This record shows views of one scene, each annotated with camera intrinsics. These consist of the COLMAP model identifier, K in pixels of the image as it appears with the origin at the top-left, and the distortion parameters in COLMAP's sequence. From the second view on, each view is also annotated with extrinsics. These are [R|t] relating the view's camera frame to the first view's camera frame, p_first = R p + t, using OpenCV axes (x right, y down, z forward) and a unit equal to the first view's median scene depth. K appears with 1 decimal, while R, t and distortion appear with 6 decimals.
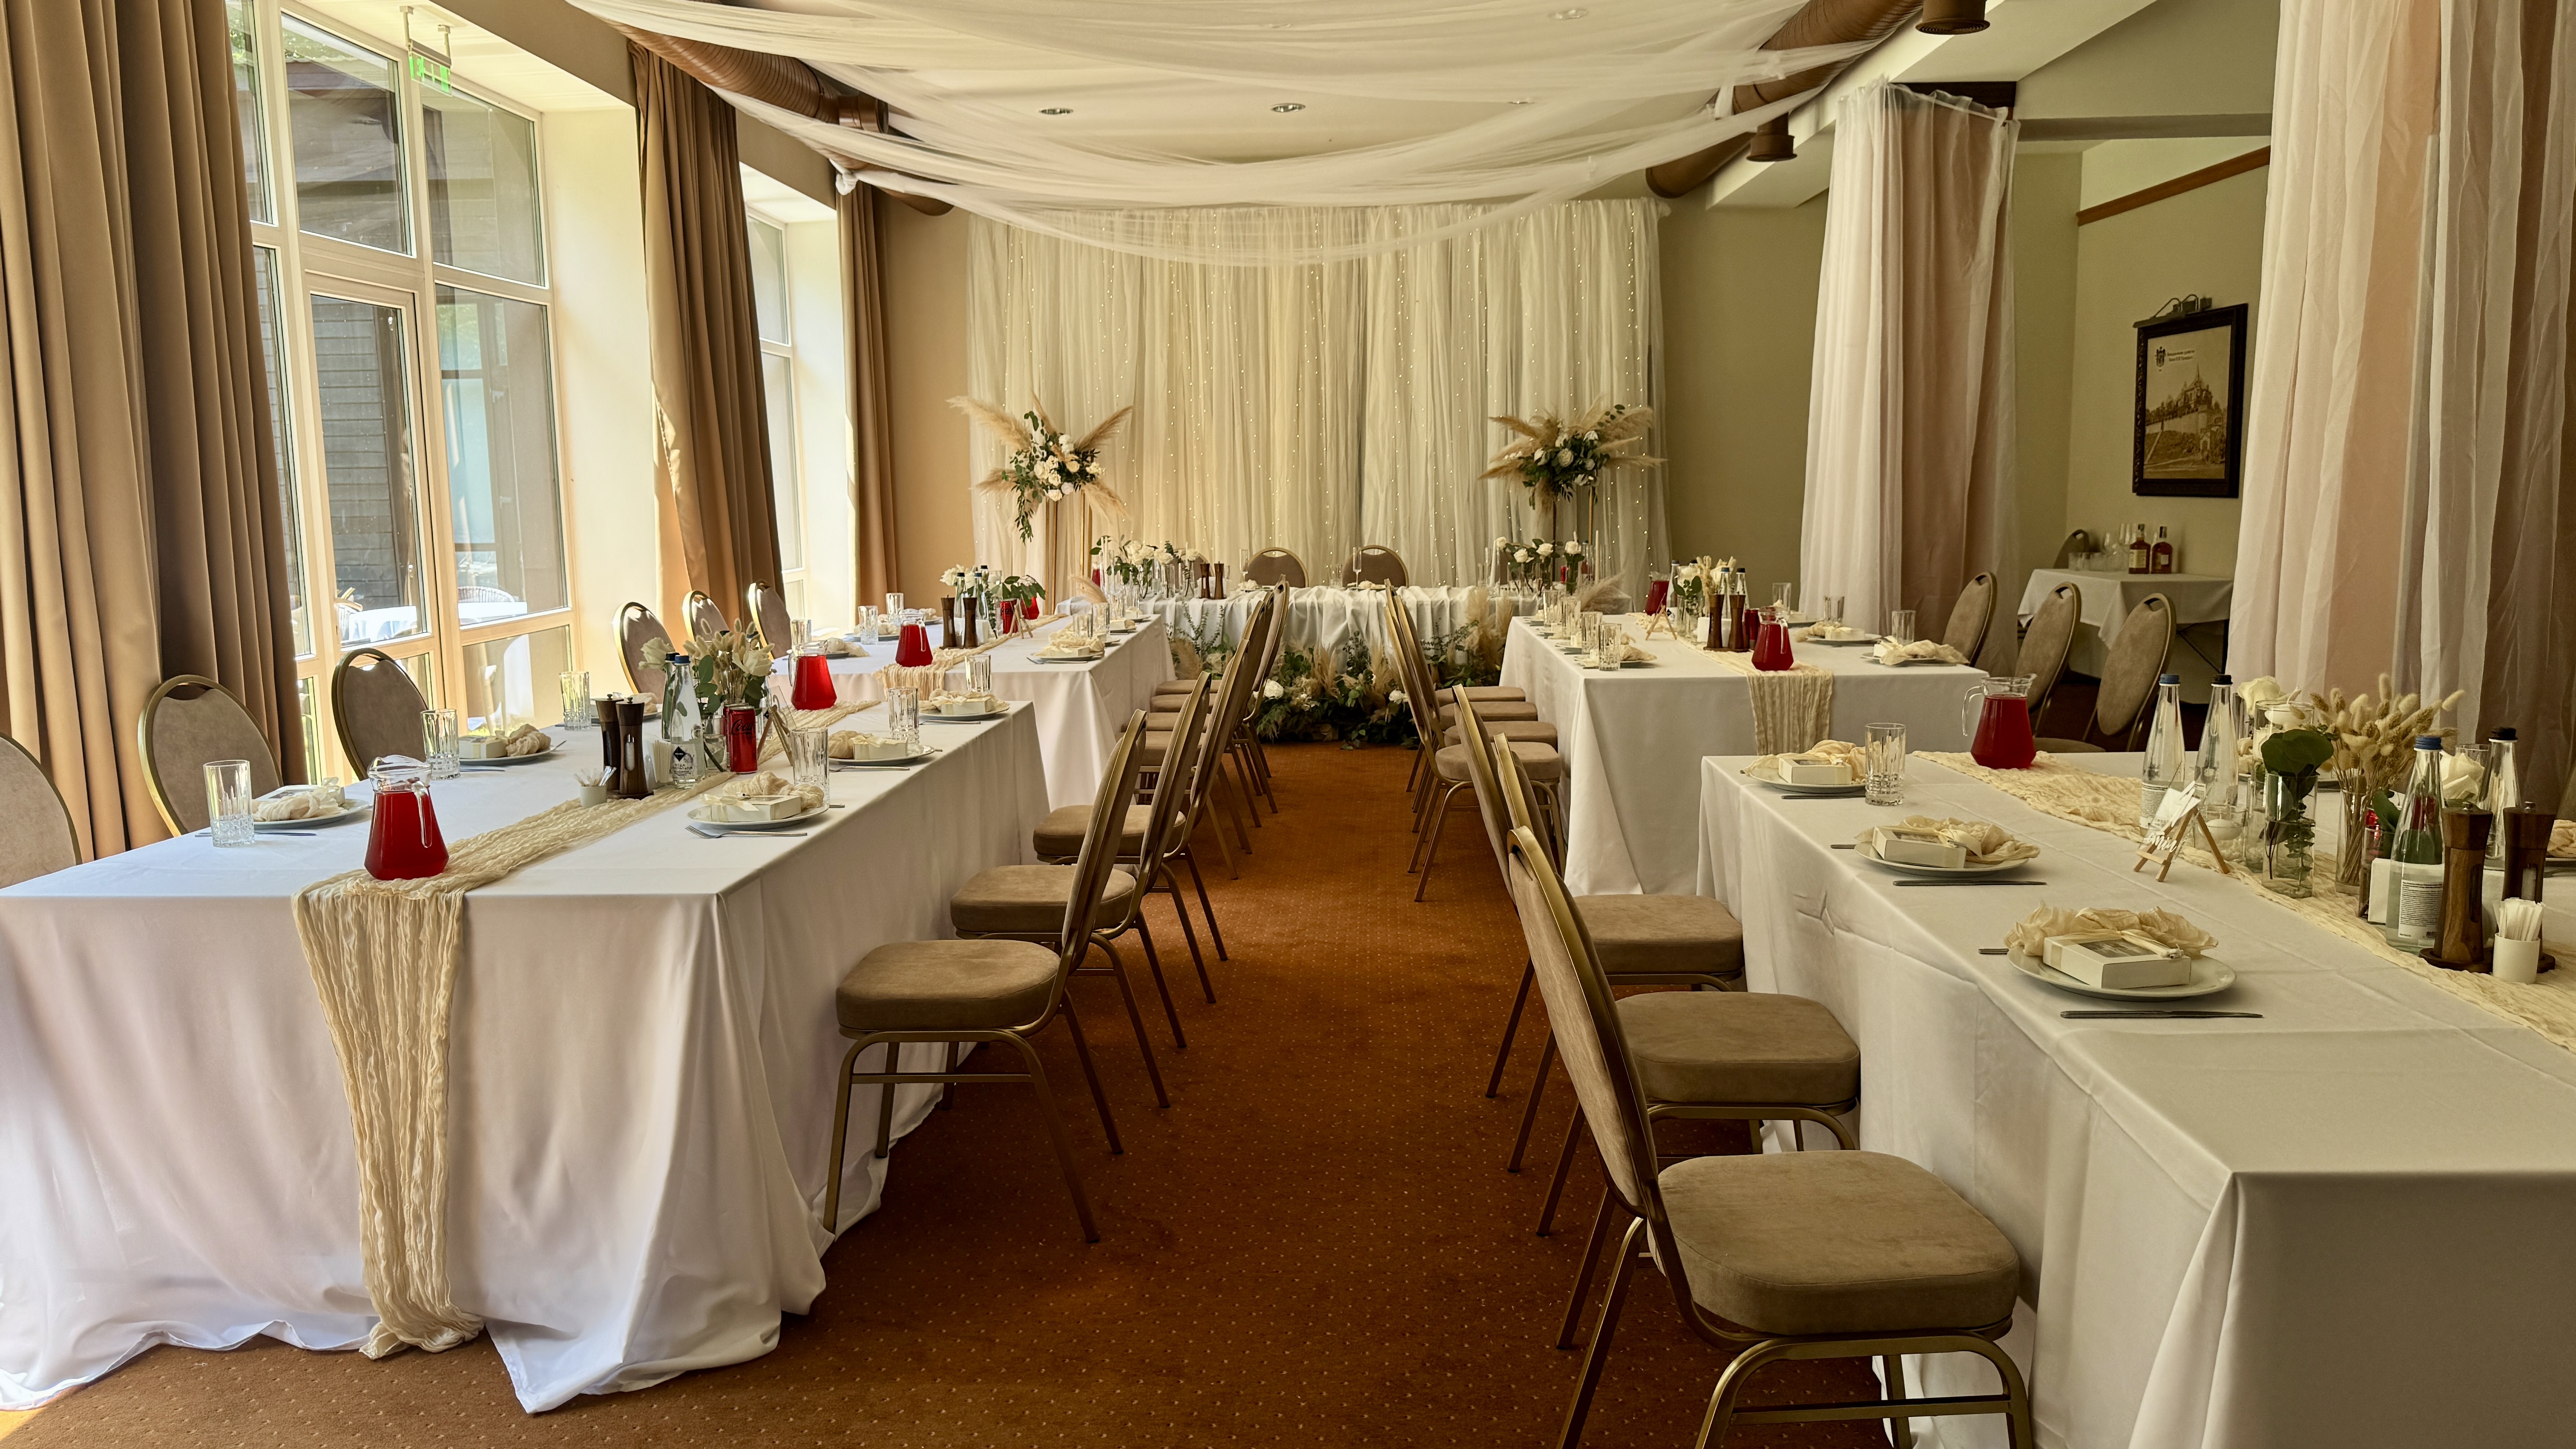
lens RADIAL K [[1882.7, 0, 1288.0], [0, 1882.7, 724.5], [0, 0, 1]] dist [0.127970, -0.095724]
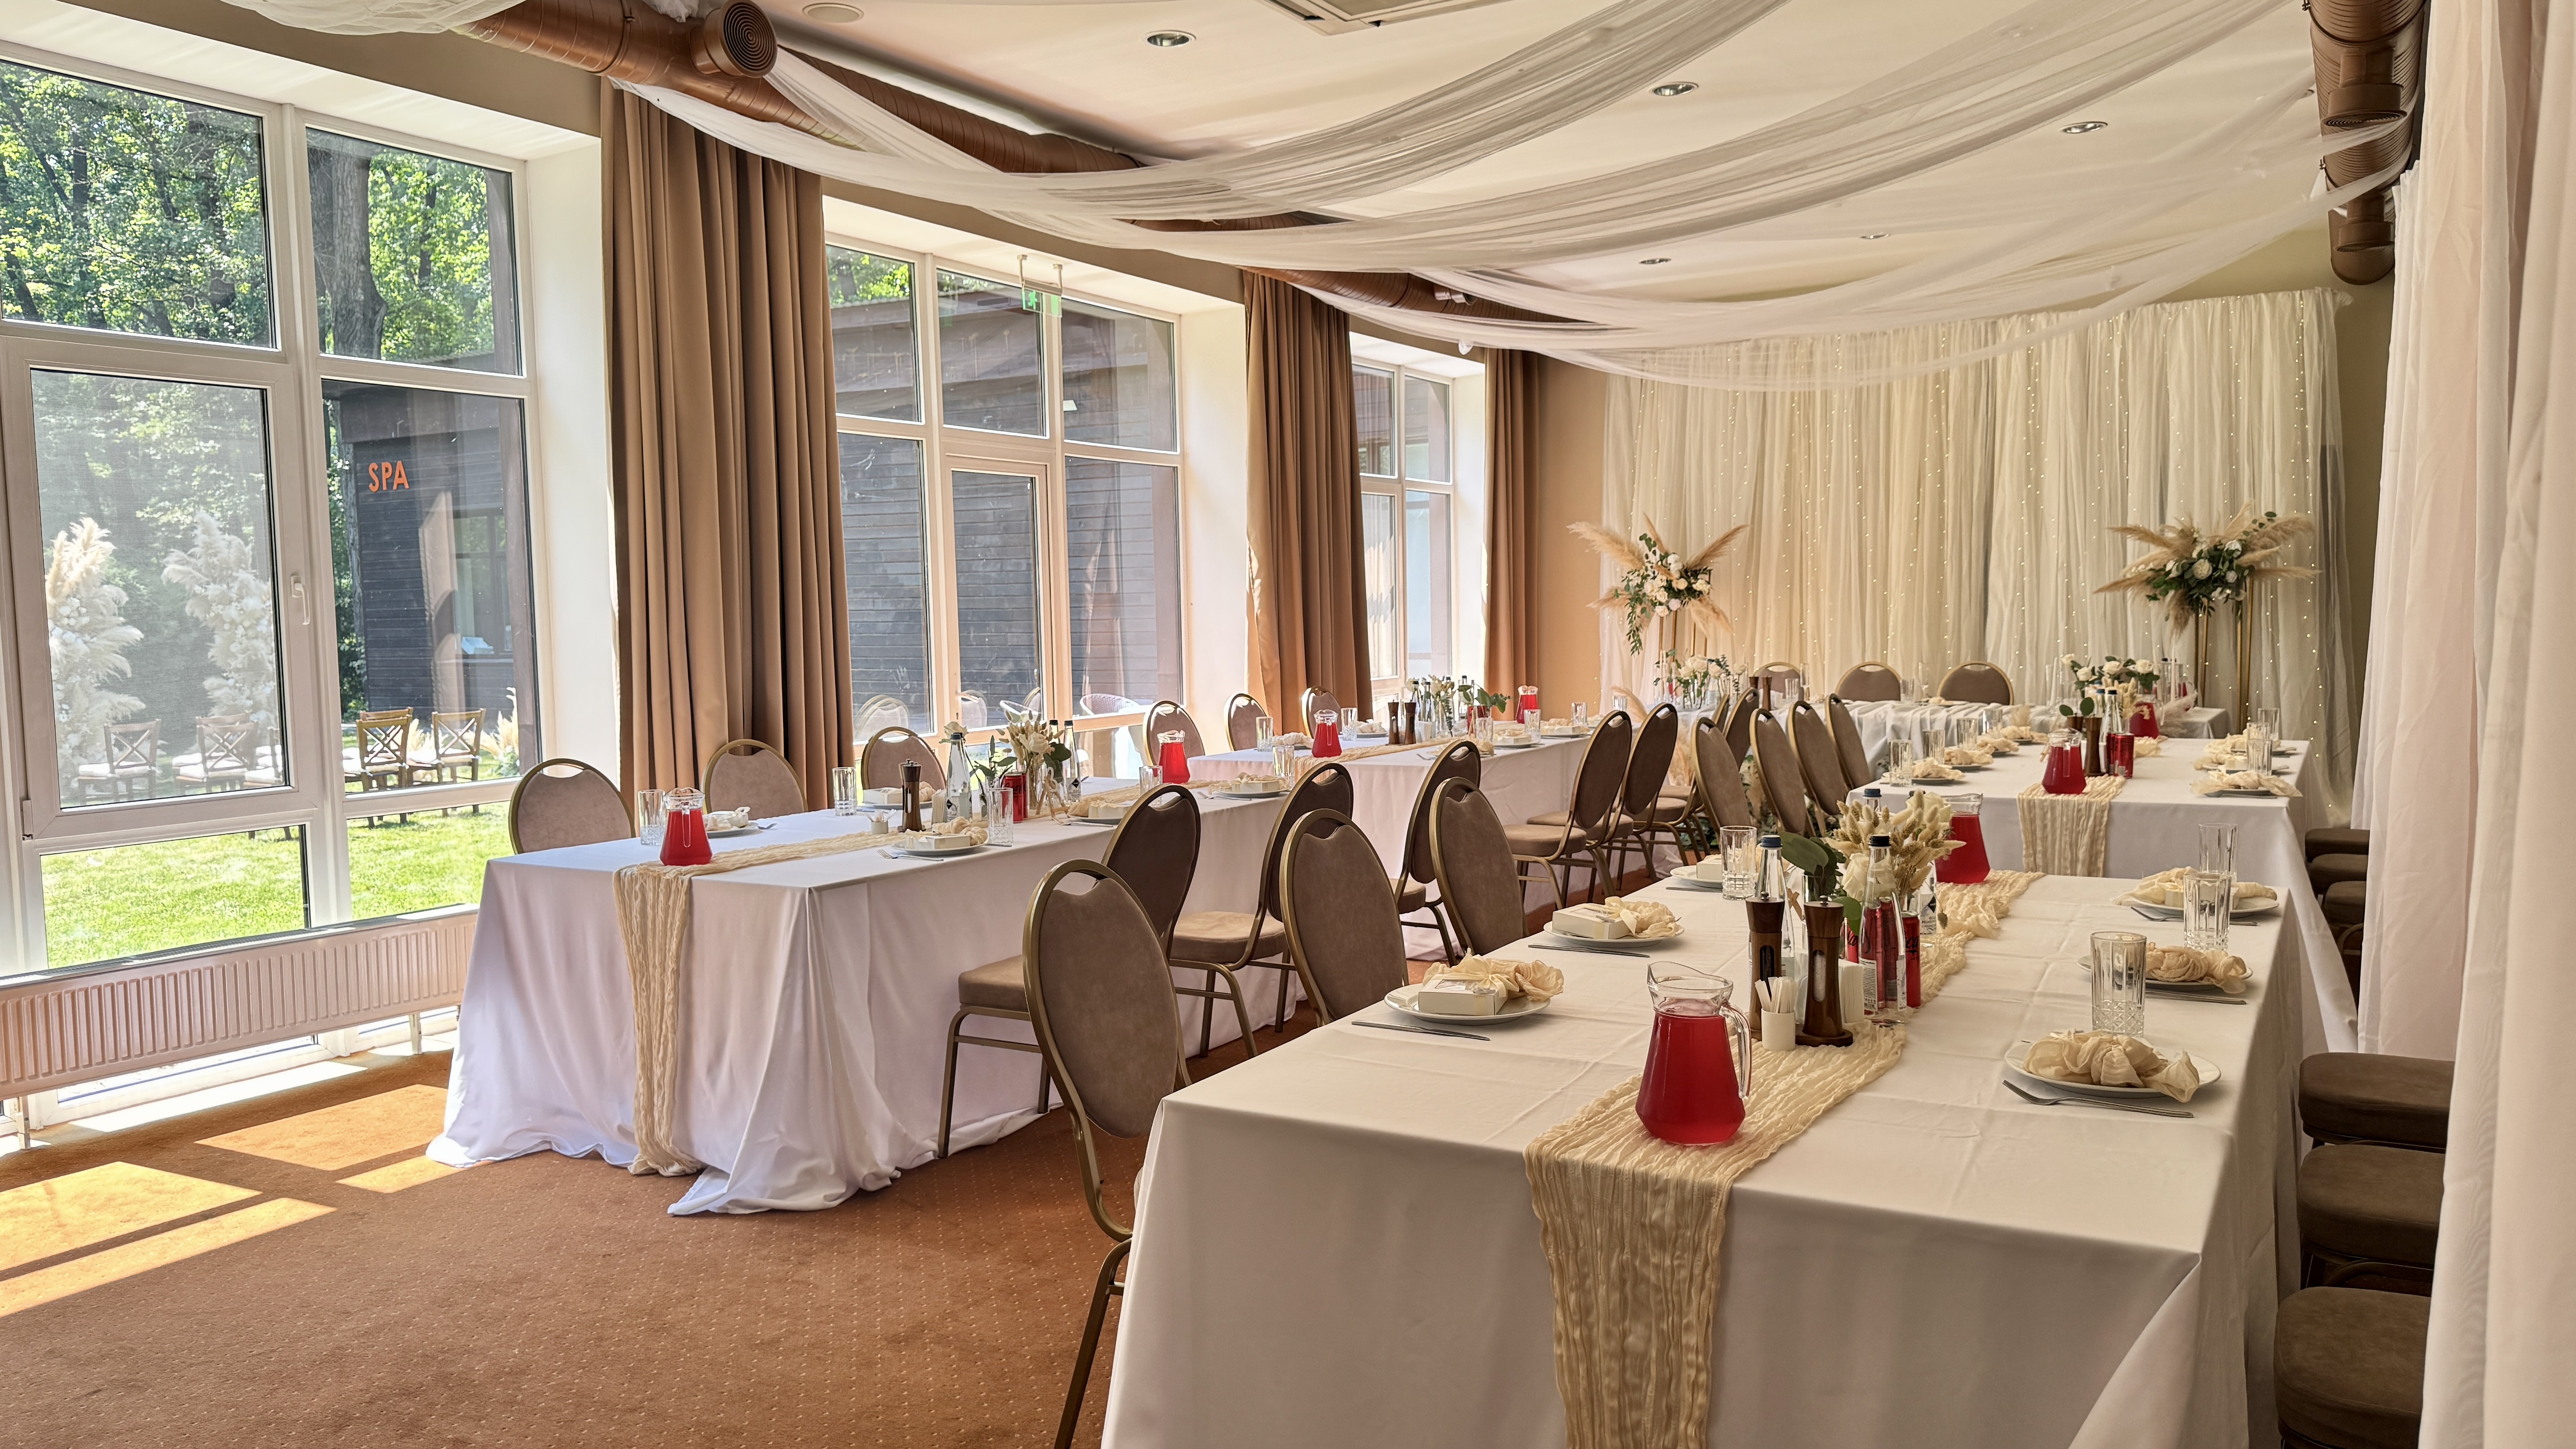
lens RADIAL K [[1913.2, 0, 1288.0], [0, 1913.2, 724.5], [0, 0, 1]] dist [0.140985, -0.236891]
pose [[0.884078, 0.027090, -0.466553, 0.195240], [-0.055279, 0.997372, -0.046838, 0.003716], [0.464058, 0.067200, 0.883252, -0.041986]]
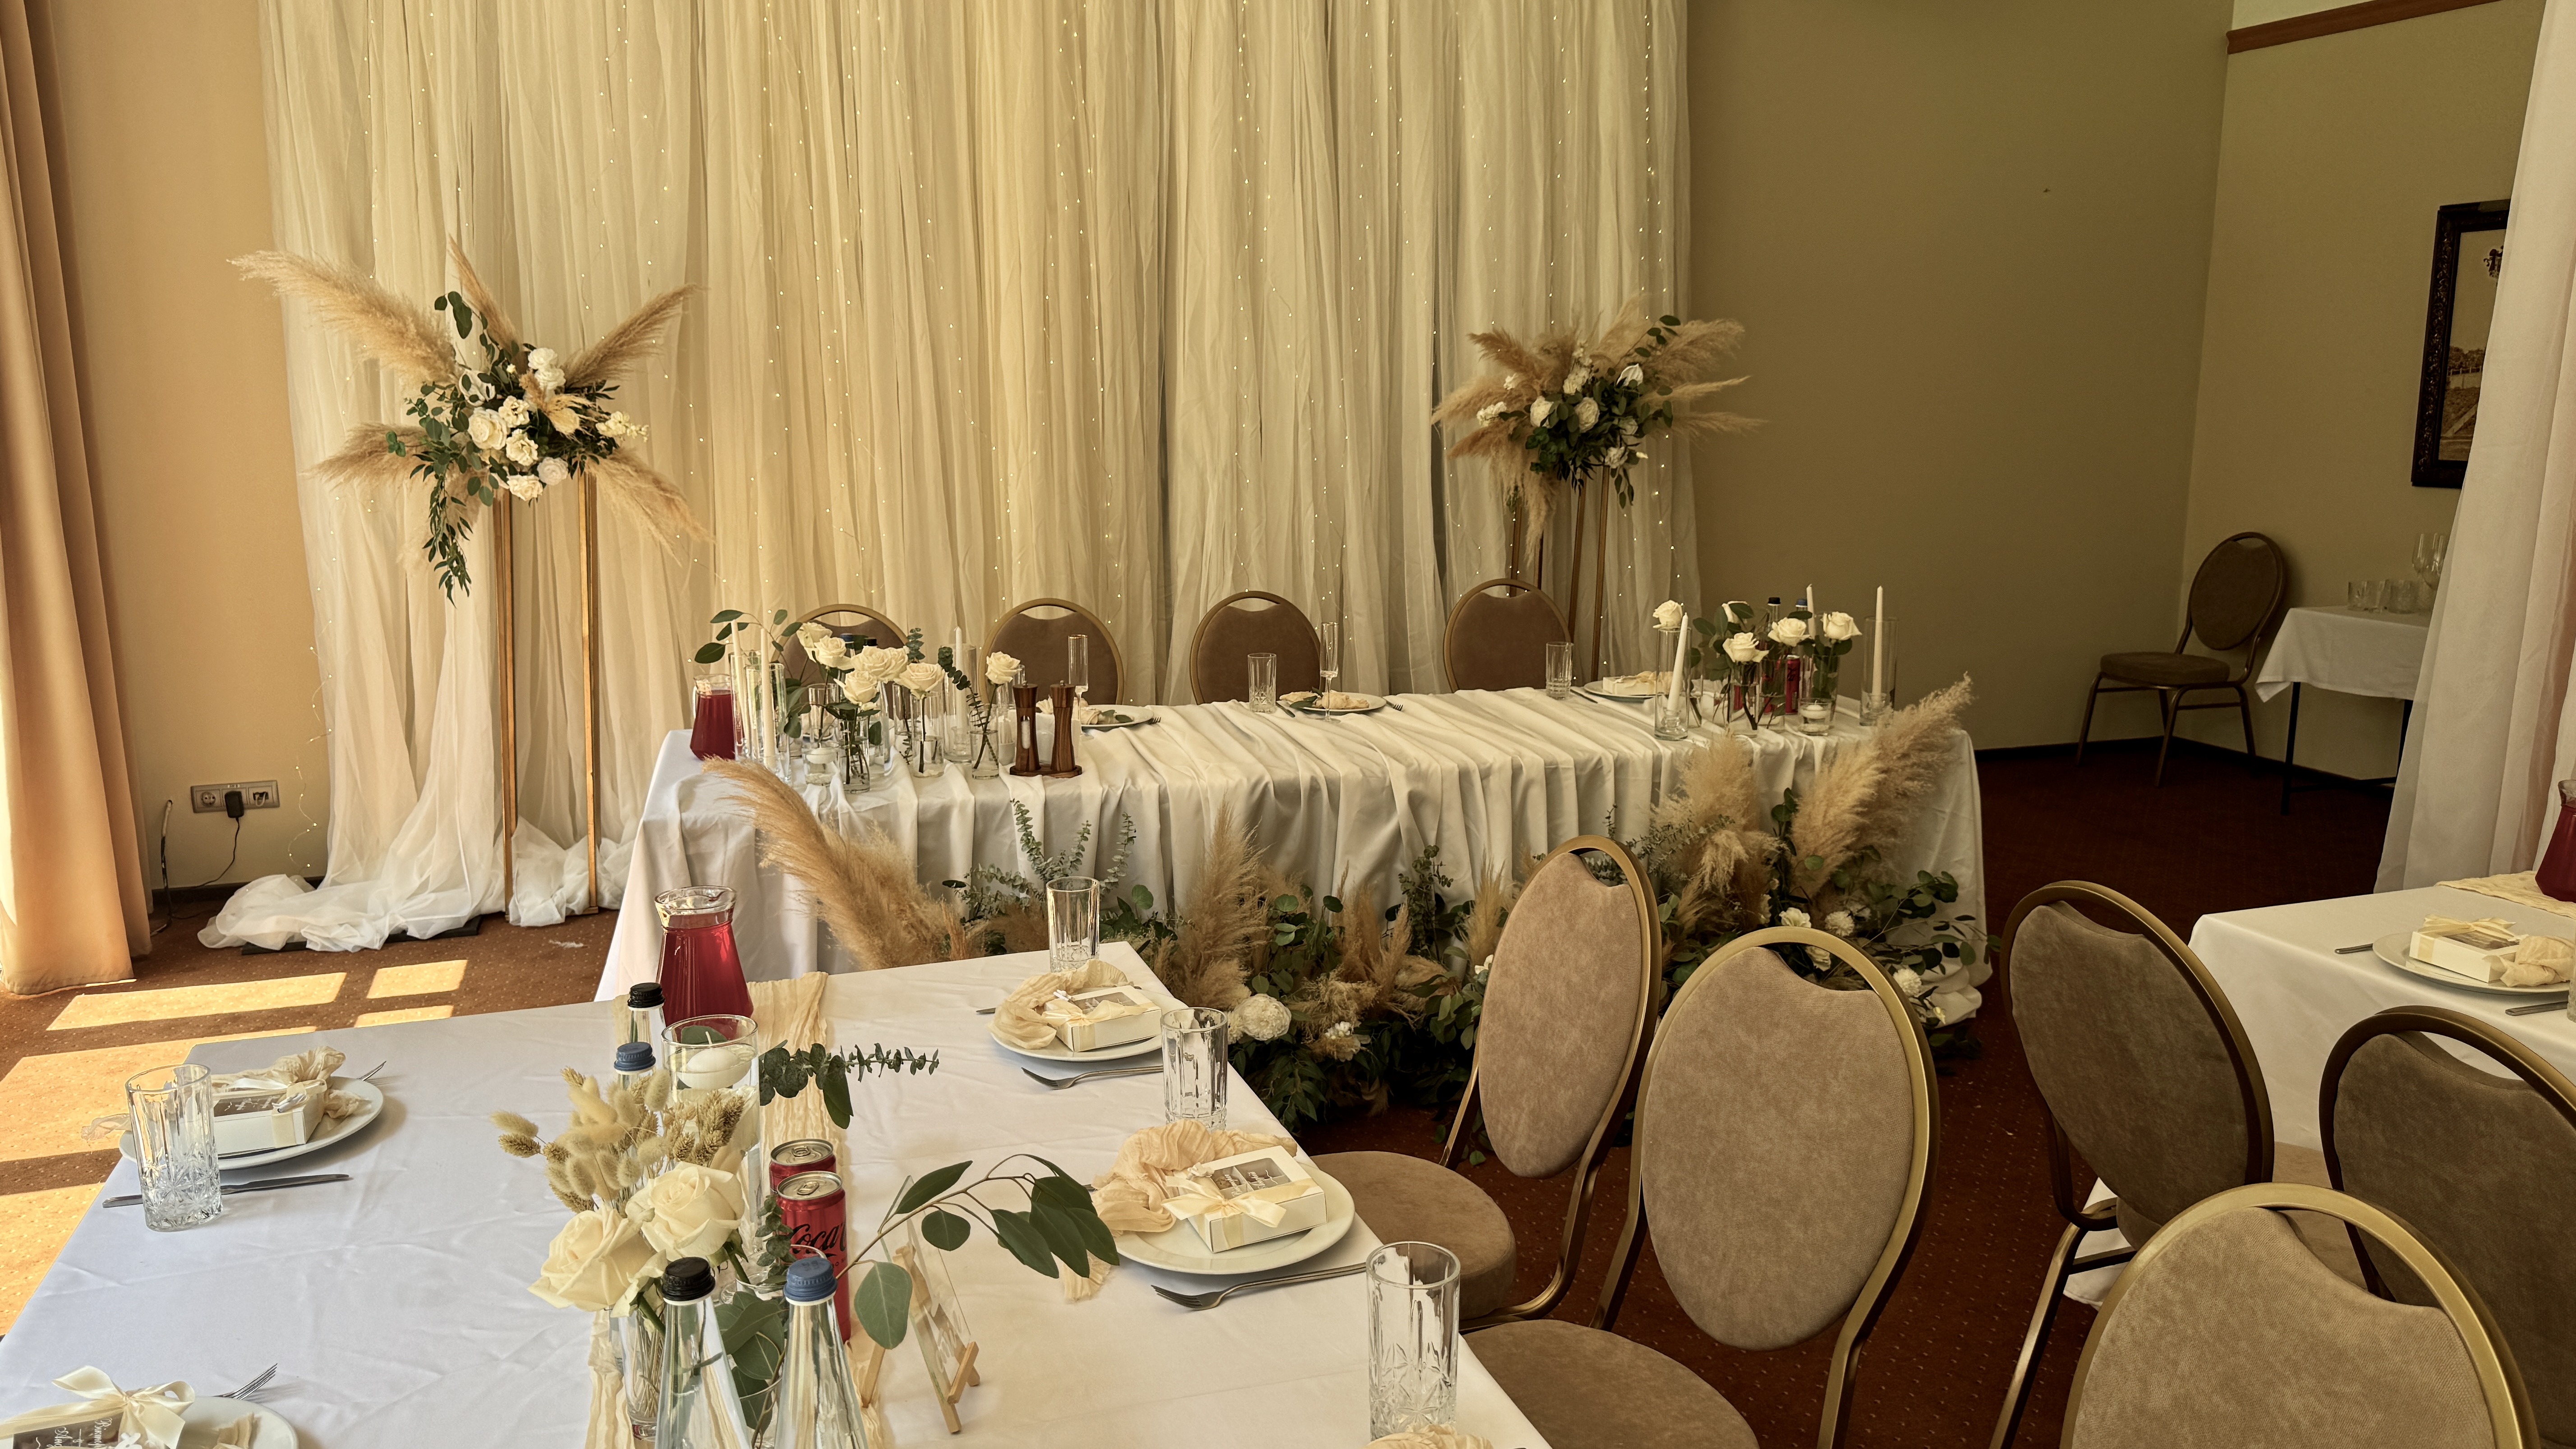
lens RADIAL K [[1913.2, 0, 1288.0], [0, 1913.2, 724.5], [0, 0, 1]] dist [0.140985, -0.236891]
pose [[0.937507, -0.047480, 0.344712, -0.115614], [0.033863, 0.998394, 0.045418, -0.081664], [-0.346315, -0.030907, 0.937609, 0.520124]]
